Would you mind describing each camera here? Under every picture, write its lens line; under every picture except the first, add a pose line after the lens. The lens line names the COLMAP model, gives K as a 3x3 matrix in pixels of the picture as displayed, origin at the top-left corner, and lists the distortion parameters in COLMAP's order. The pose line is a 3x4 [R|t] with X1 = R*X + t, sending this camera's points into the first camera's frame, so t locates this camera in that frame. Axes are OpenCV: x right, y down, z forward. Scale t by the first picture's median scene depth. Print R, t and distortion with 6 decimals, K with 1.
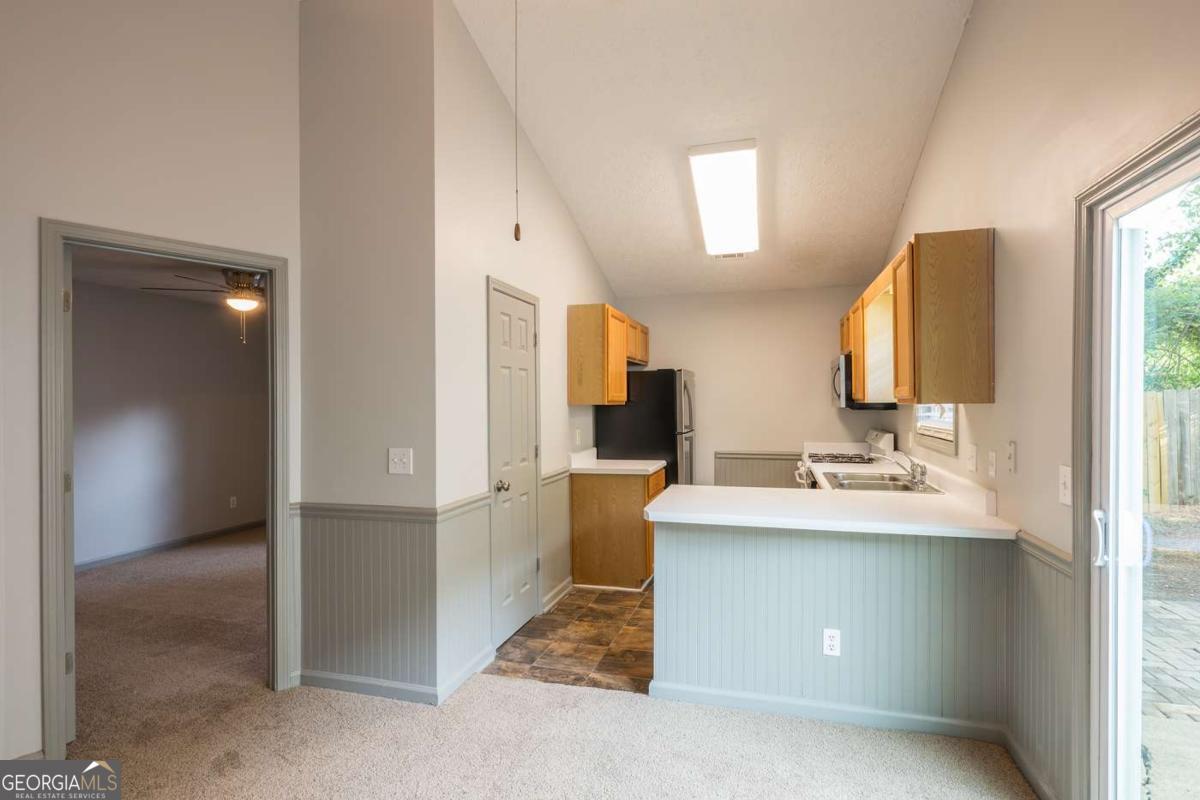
lens RADIAL K [[596.1, 0, 604.8], [0, 596.1, 404.1], [0, 0, 1]] dist [-0.001679, -0.000271]
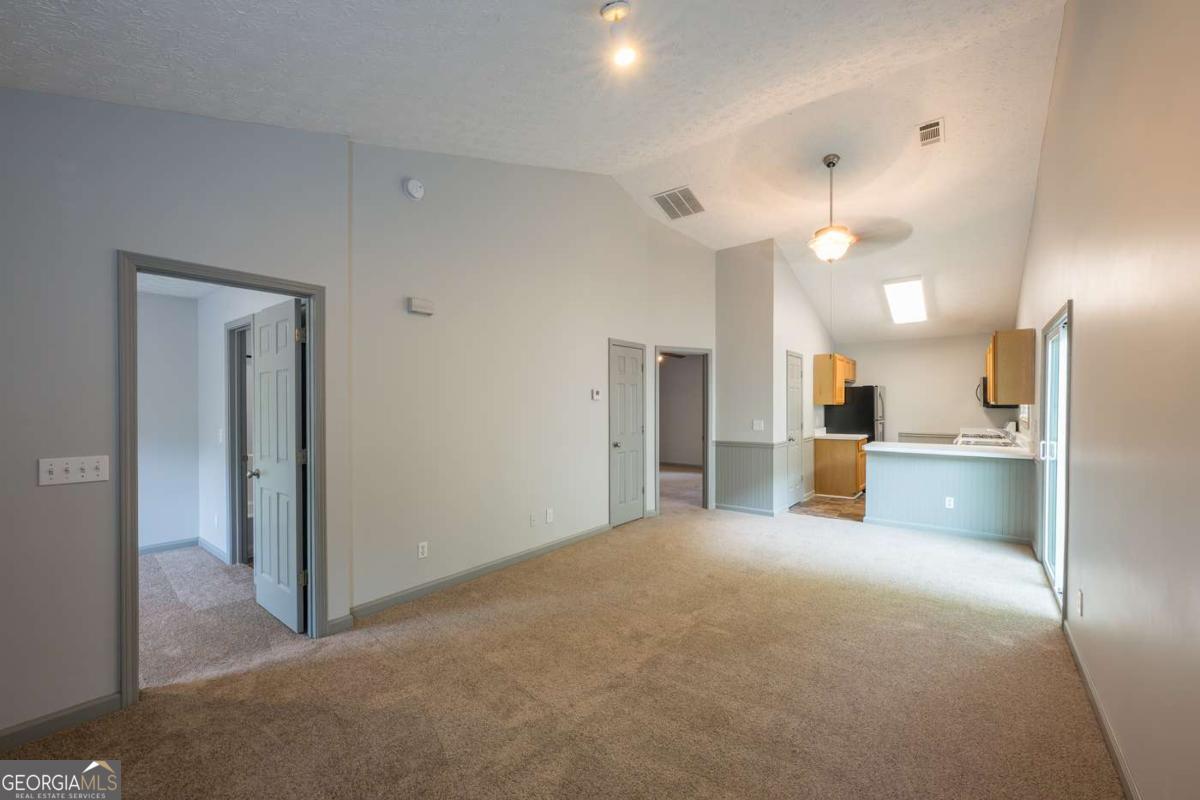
lens RADIAL K [[478.9, 0, 604.4], [0, 478.9, 405.9], [0, 0, 1]] dist [0.000037, -0.000099]
pose [[0.927552, 0.006539, -0.373637, -0.113849], [-0.005363, 0.999977, 0.004187, 0.003095], [0.373656, -0.001880, 0.927566, -0.773305]]
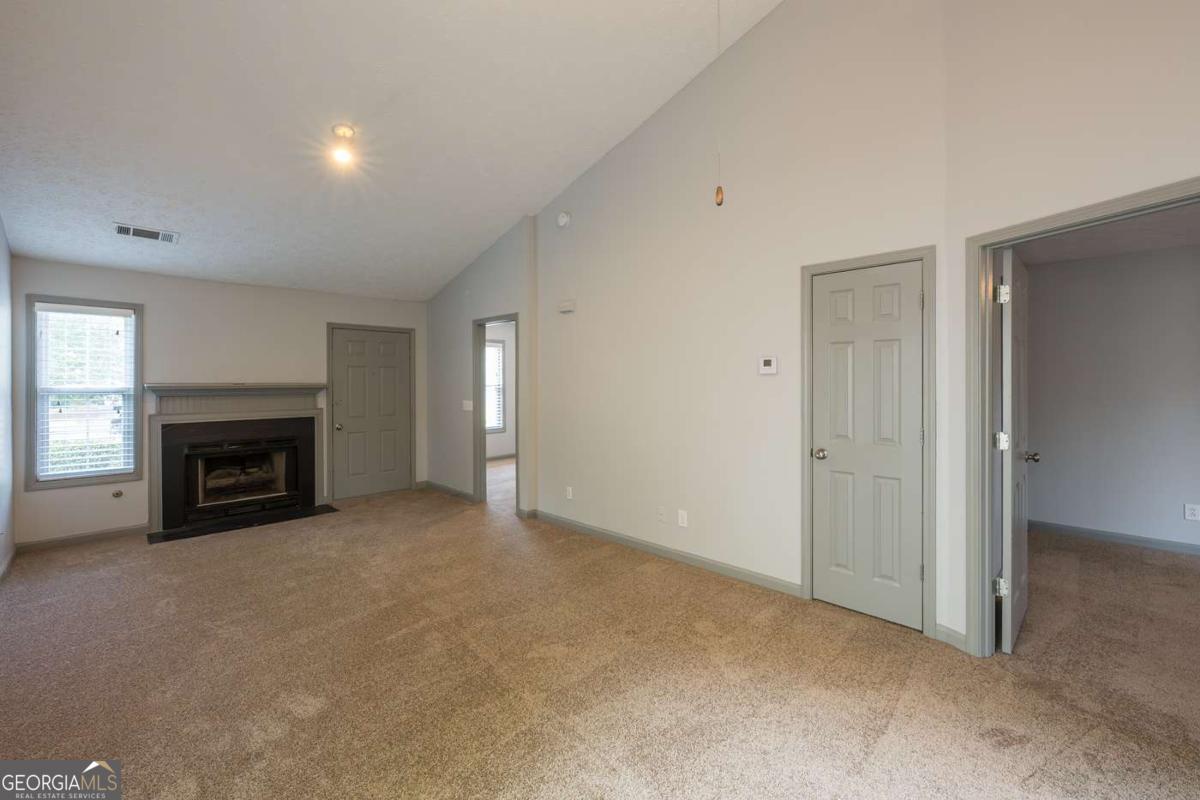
lens RADIAL K [[501.9, 0, 600.6], [0, 501.9, 382.7], [0, 0, 1]] dist [0.000528, 0.000011]
pose [[-0.485093, 0.011117, -0.874392, 0.217177], [0.003016, 0.999935, 0.011040, -0.002851], [0.874457, 0.002718, -0.485095, 0.408641]]
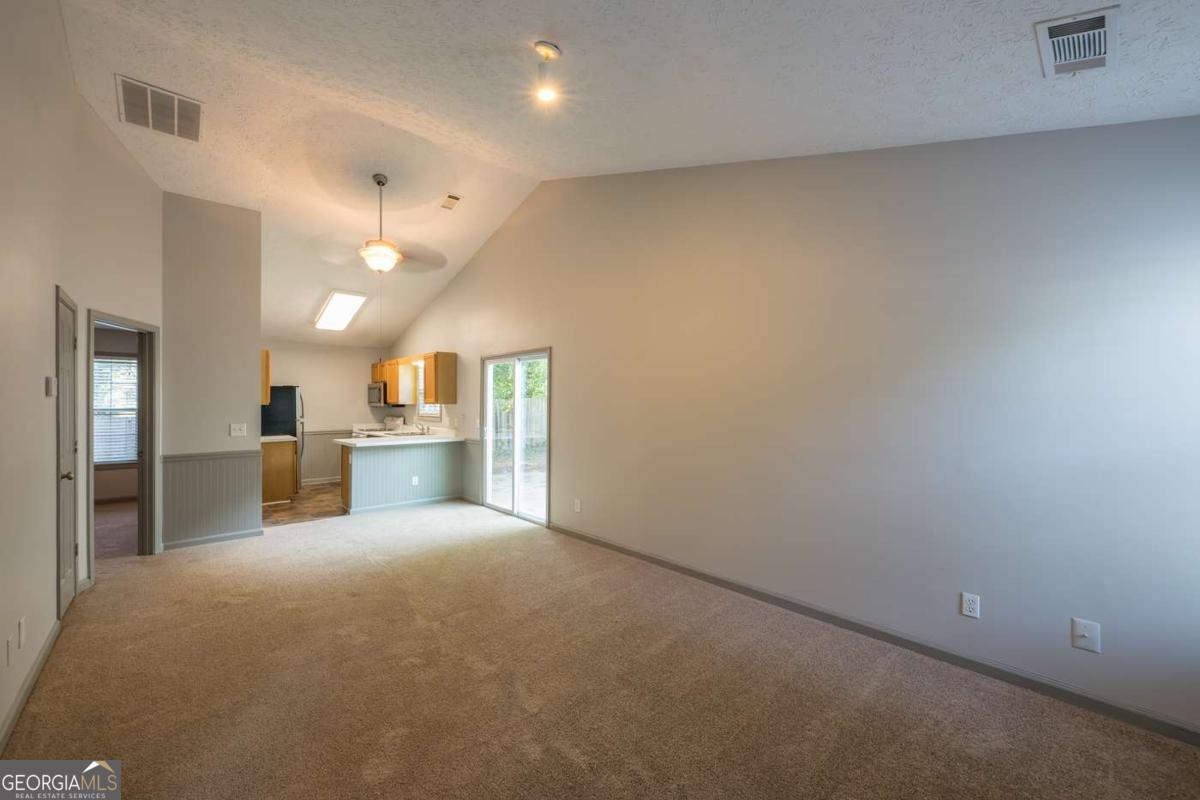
lens RADIAL K [[469.1, 0, 600.0], [0, 469.1, 400.0], [0, 0, 1]] dist [0.001453, 0.000184]
pose [[0.523402, 0.011078, 0.852014, -0.700782], [0.000756, 0.999909, -0.013466, 0.006806], [-0.852086, 0.007692, 0.523346, -0.644045]]
